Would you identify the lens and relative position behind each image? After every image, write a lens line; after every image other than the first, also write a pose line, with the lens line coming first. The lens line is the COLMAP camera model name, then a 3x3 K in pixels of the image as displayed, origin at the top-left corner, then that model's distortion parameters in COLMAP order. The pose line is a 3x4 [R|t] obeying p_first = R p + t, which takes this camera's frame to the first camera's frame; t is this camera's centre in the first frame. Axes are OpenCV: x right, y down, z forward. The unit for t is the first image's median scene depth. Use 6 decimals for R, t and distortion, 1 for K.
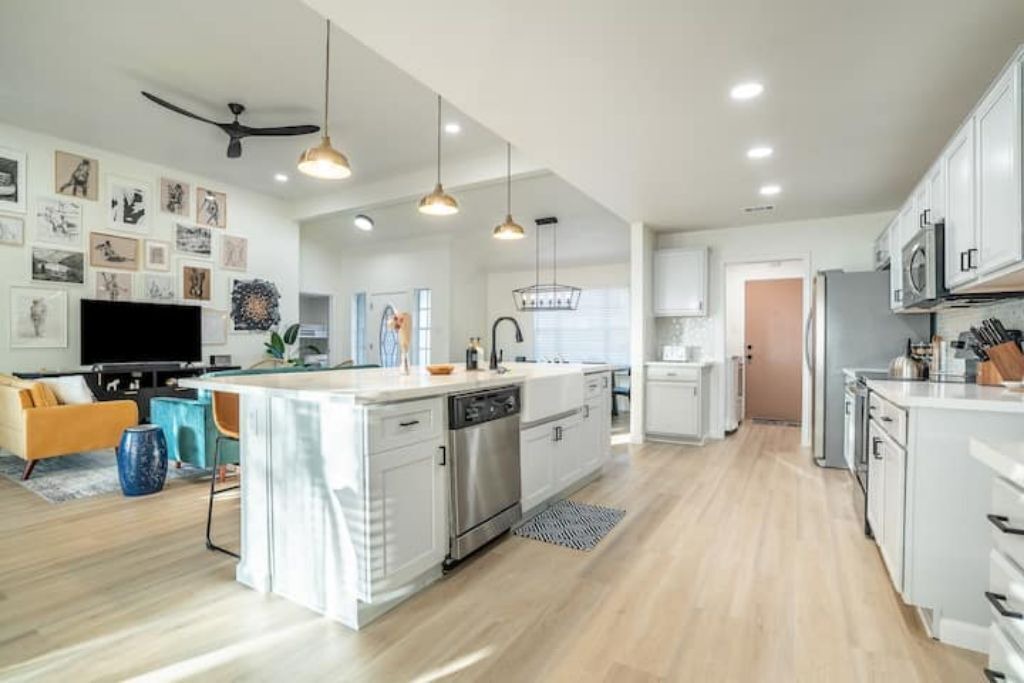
lens RADIAL K [[480.0, 0, 504.0], [0, 480.0, 345.4], [0, 0, 1]] dist [-0.029502, 0.008967]
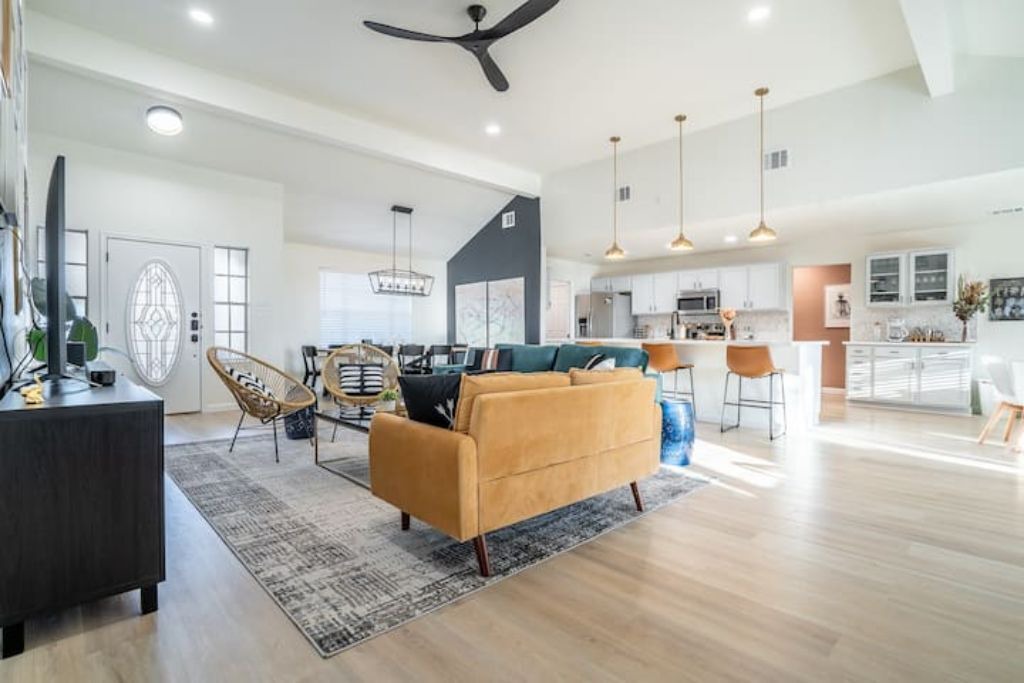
lens RADIAL K [[480.0, 0, 518.9], [0, 480.0, 337.6], [0, 0, 1]] dist [-0.029502, 0.008967]
pose [[0.263193, -0.010946, 0.964681, -1.008029], [0.003386, 0.999940, 0.010422, 0.013141], [-0.964737, 0.000524, 0.263214, 0.558547]]
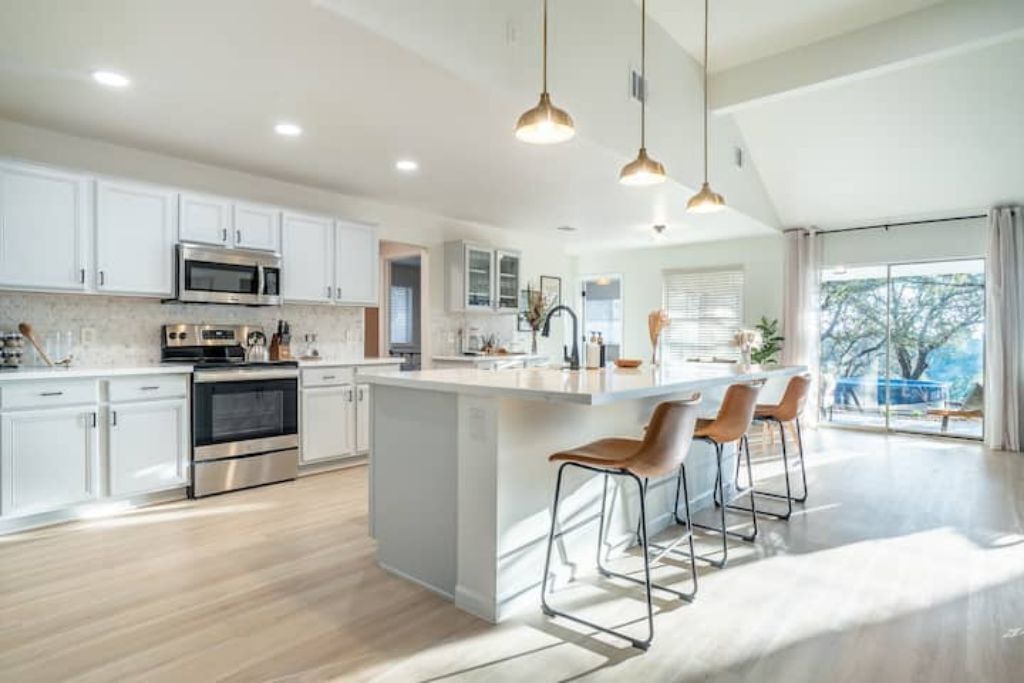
lens RADIAL K [[571.5, 0, 503.9], [0, 571.5, 341.2], [0, 0, 1]] dist [-0.015998, 0.004287]
pose [[-0.986497, -0.013947, 0.163187, -0.030234], [-0.010792, 0.999738, 0.020205, -0.008694], [-0.163426, 0.018171, -0.986388, 1.034217]]
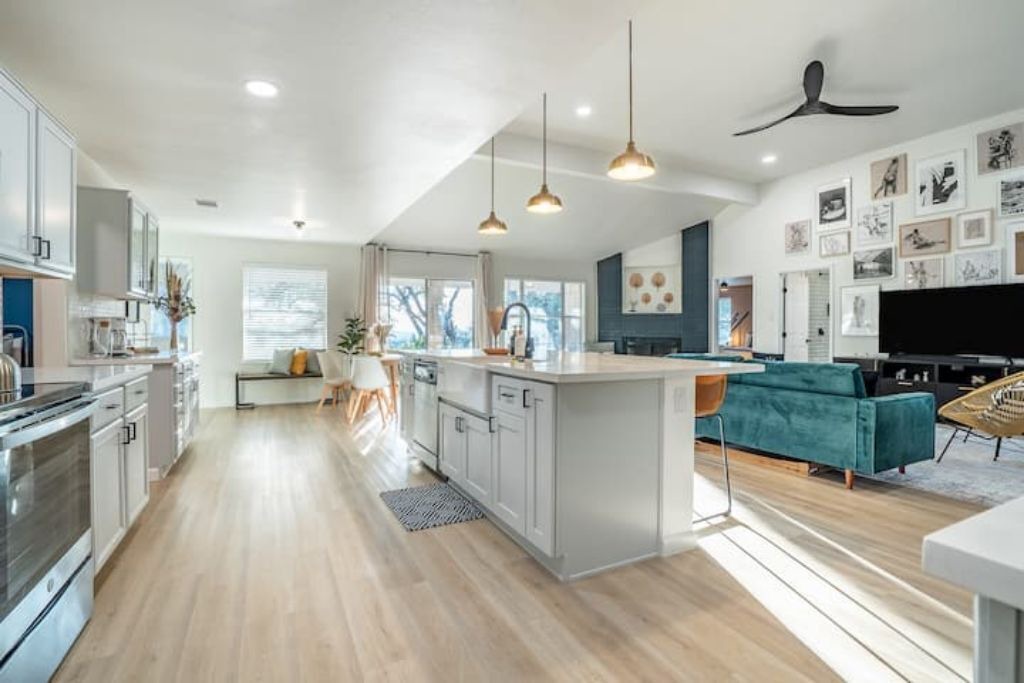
lens RADIAL K [[480.0, 0, 515.7], [0, 480.0, 328.7], [0, 0, 1]] dist [-0.029502, 0.008967]
pose [[-0.518701, -0.003988, -0.854946, 0.427253], [-0.010734, 0.999941, 0.001848, -0.004839], [0.854888, 0.010136, -0.518713, 0.770947]]
